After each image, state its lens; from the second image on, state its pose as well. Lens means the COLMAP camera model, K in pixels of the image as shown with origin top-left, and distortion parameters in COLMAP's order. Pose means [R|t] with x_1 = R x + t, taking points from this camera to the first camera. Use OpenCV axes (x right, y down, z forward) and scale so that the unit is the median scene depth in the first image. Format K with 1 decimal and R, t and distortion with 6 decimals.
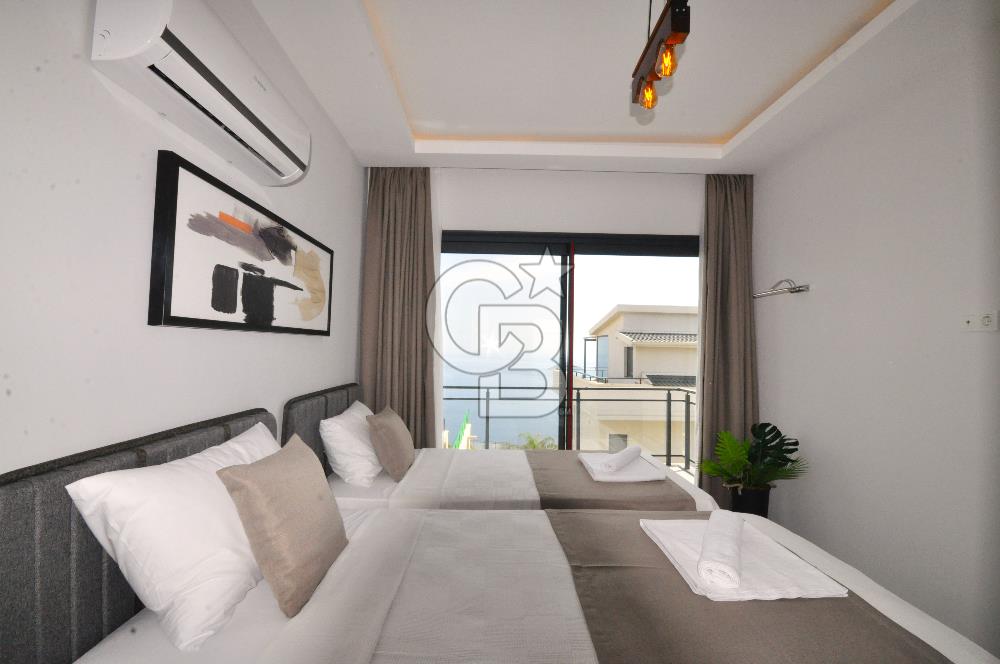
lens RADIAL K [[438.3, 0, 499.3], [0, 438.3, 335.9], [0, 0, 1]] dist [-0.001569, 0.000102]
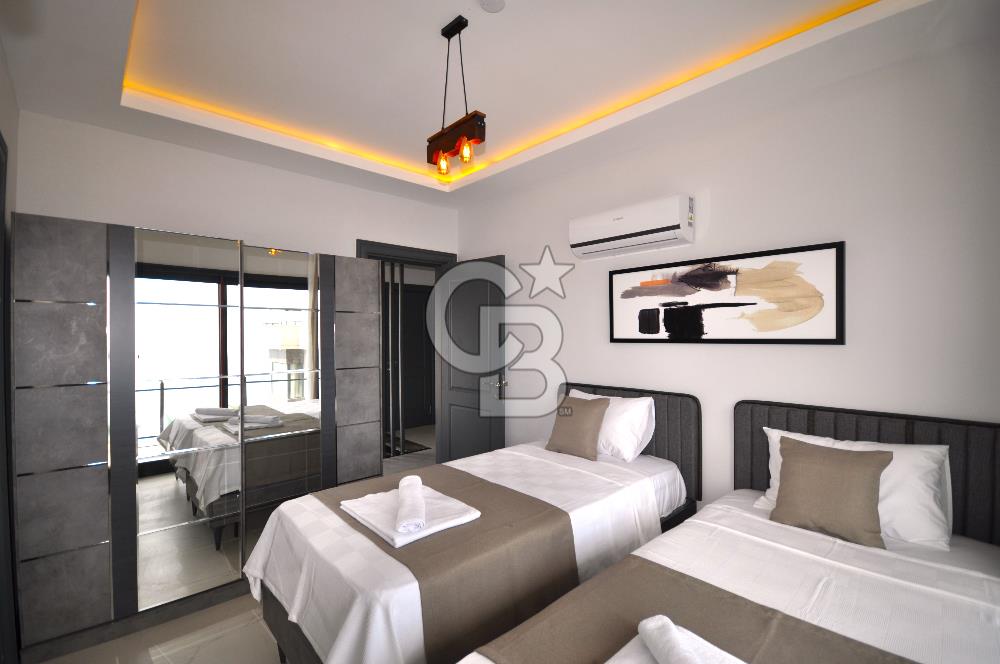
lens RADIAL K [[438.3, 0, 499.3], [0, 438.3, 335.9], [0, 0, 1]] dist [-0.001569, 0.000102]
pose [[-0.748911, -0.014226, -0.662517, 0.716899], [0.006078, 0.999580, -0.028334, 0.002976], [0.662642, -0.025247, -0.748510, 1.303492]]
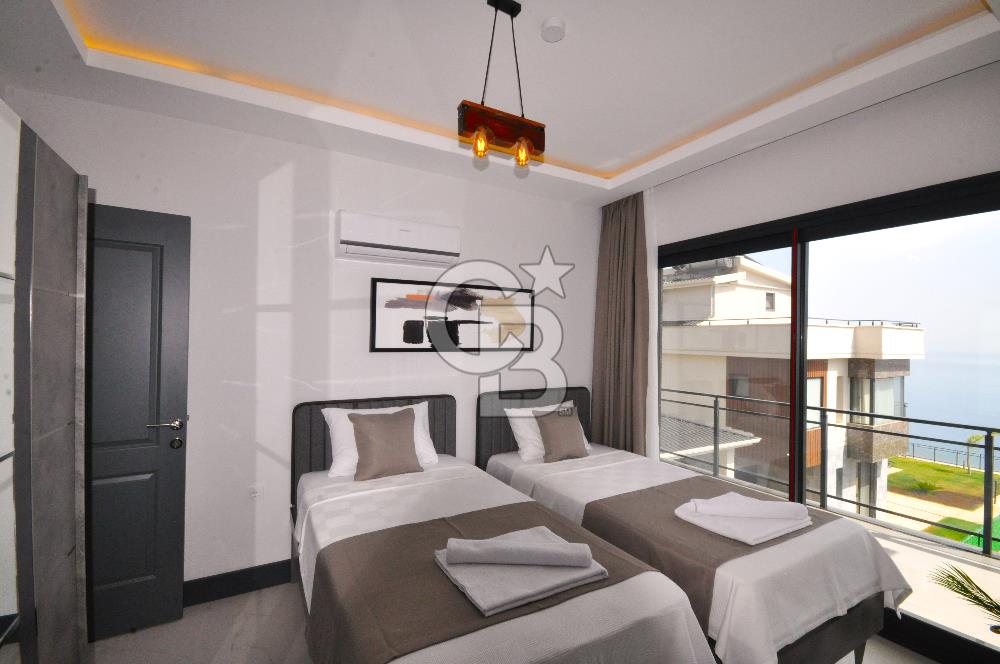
lens RADIAL K [[438.3, 0, 499.3], [0, 438.3, 335.9], [0, 0, 1]] dist [-0.001569, 0.000102]
pose [[0.473919, -0.018915, -0.880365, 0.876256], [0.019081, 0.999755, -0.011208, -0.038335], [0.880362, -0.011486, 0.474163, 0.260749]]
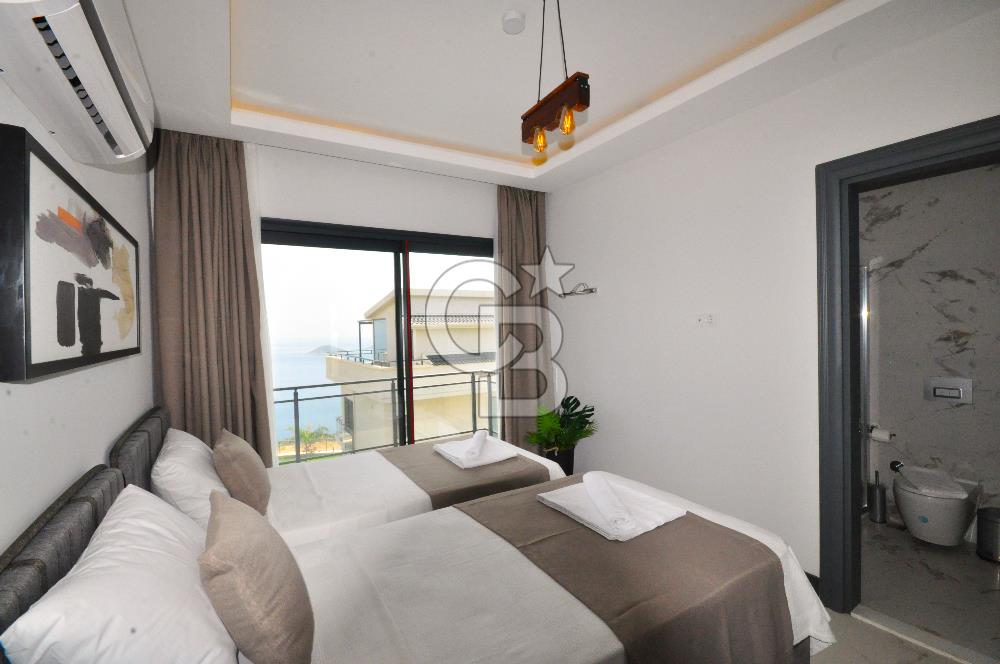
lens RADIAL K [[438.3, 0, 499.3], [0, 438.3, 335.9], [0, 0, 1]] dist [-0.001569, 0.000102]
pose [[0.865041, -0.048318, 0.499369, -0.244450], [0.025571, 0.998304, 0.052298, -0.059284], [-0.501049, -0.032470, 0.864810, 0.012743]]
